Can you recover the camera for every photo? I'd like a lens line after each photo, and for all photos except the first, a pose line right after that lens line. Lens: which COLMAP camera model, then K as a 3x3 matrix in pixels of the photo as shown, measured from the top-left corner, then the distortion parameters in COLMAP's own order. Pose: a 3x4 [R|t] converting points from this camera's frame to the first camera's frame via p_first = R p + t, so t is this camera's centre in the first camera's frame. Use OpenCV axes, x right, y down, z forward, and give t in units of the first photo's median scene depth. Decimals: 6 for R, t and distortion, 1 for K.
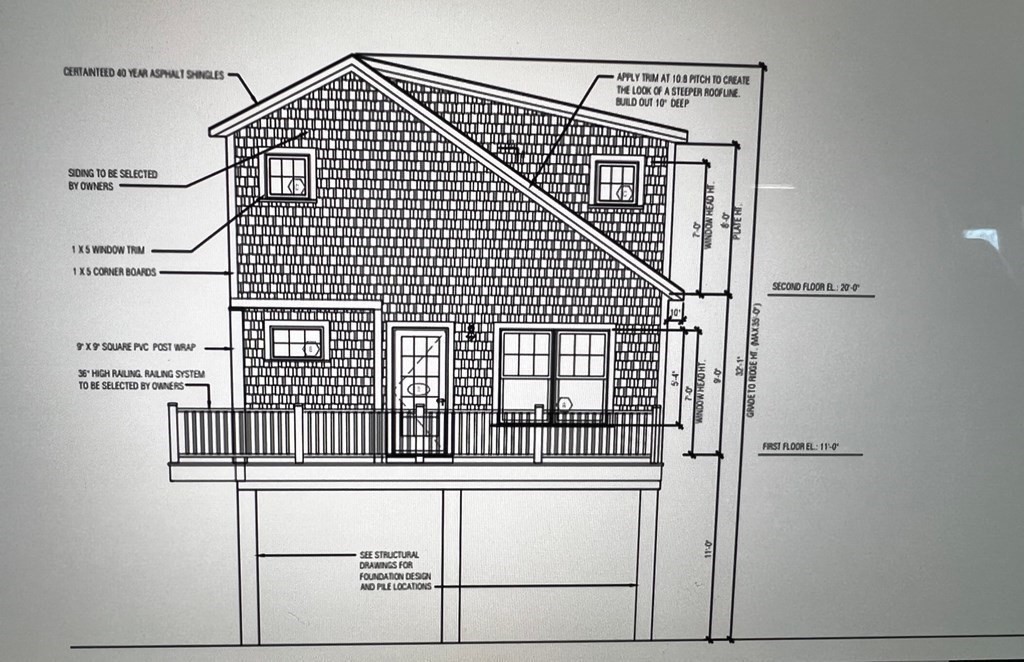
lens RADIAL K [[702.2, 0, 517.1], [0, 702.2, 340.3], [0, 0, 1]] dist [-0.001597, -0.001826]
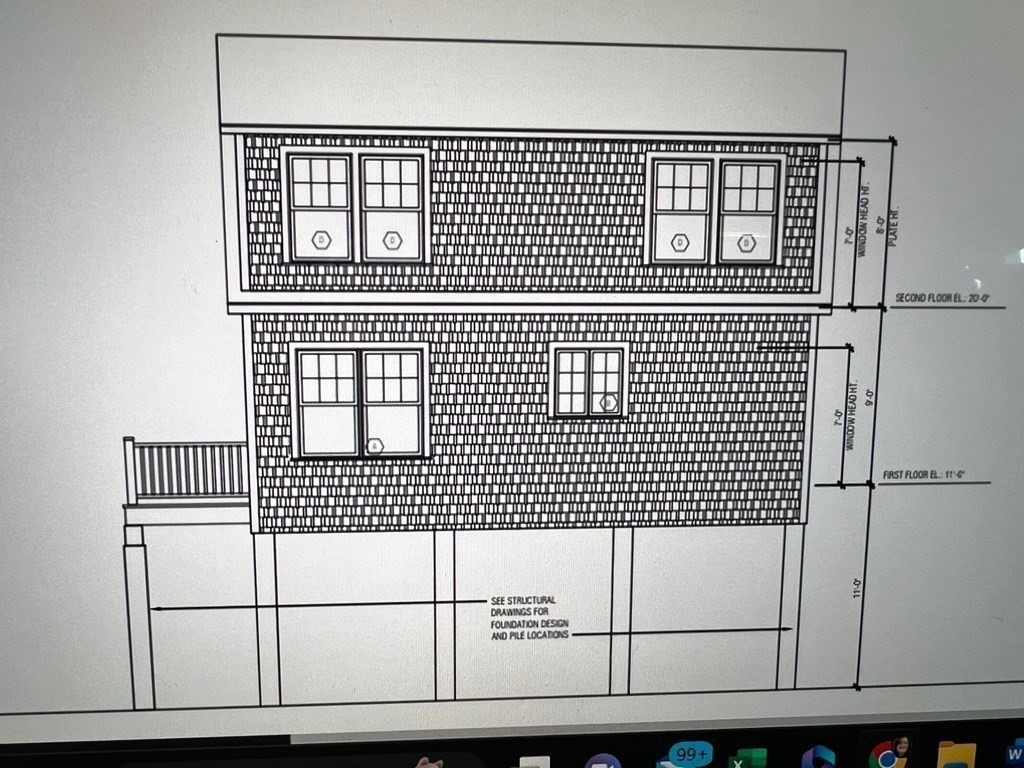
lens RADIAL K [[792.4, 0, 511.7], [0, 792.4, 378.5], [0, 0, 1]] dist [-0.007032, 0.006661]
pose [[0.999724, -0.012262, 0.020050, -0.198224], [0.011825, 0.999693, 0.021765, -0.001808], [-0.020311, -0.021522, 0.999562, -0.010064]]
